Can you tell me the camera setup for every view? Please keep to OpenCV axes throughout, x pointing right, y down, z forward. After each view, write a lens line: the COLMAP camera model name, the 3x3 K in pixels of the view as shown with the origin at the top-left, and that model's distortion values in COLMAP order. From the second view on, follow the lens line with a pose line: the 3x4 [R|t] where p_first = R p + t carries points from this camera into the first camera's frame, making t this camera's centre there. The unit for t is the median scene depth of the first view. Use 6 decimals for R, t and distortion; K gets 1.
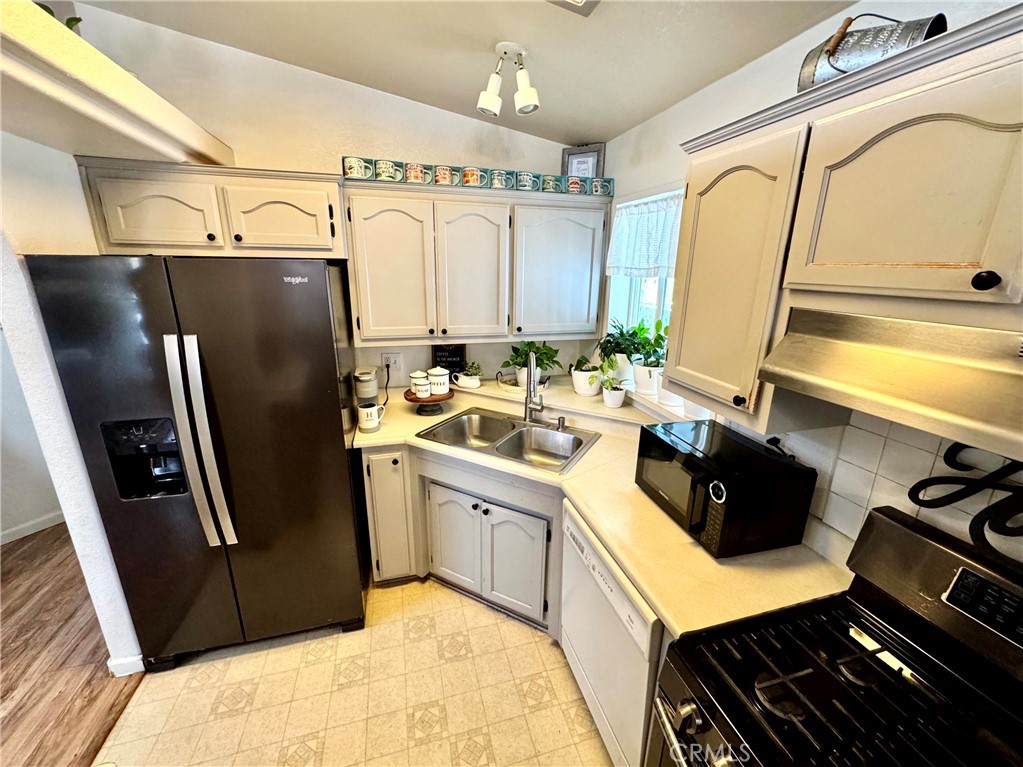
lens RADIAL K [[407.4, 0, 510.6], [0, 407.4, 382.8], [0, 0, 1]] dist [-0.003224, 0.000451]
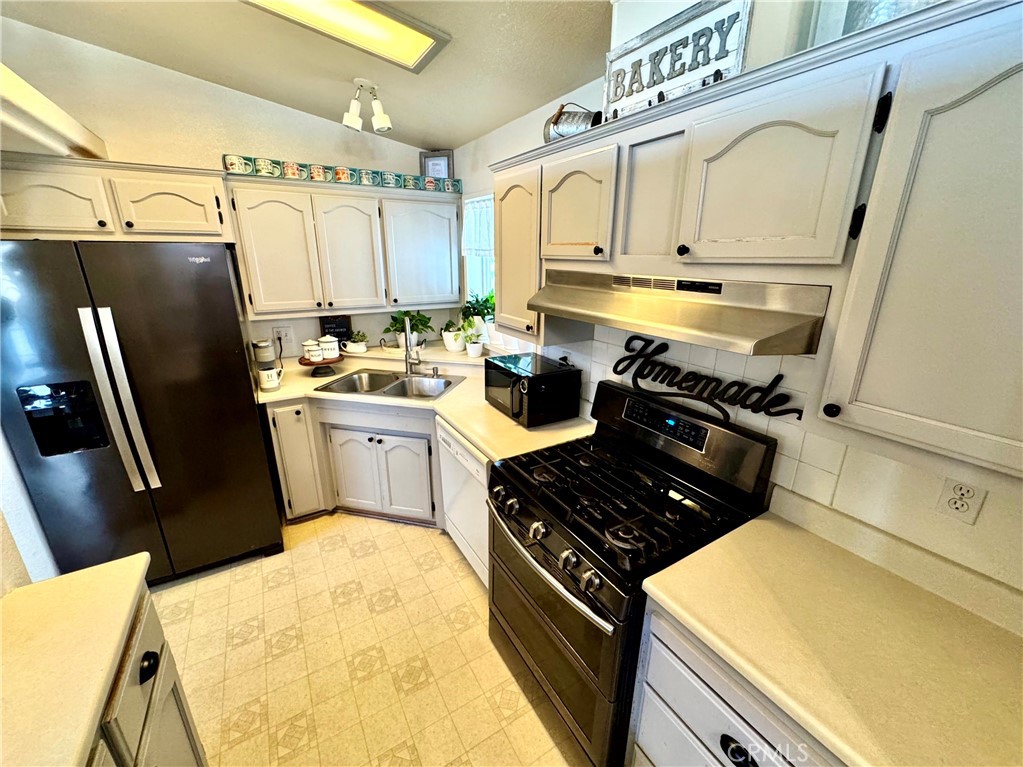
lens RADIAL K [[407.4, 0, 509.7], [0, 407.4, 382.4], [0, 0, 1]] dist [-0.003224, 0.000451]
pose [[0.964304, -0.087274, 0.250000, 0.031304], [0.079368, 0.995979, 0.041552, 0.114446], [-0.252622, -0.020227, 0.967354, -0.356386]]
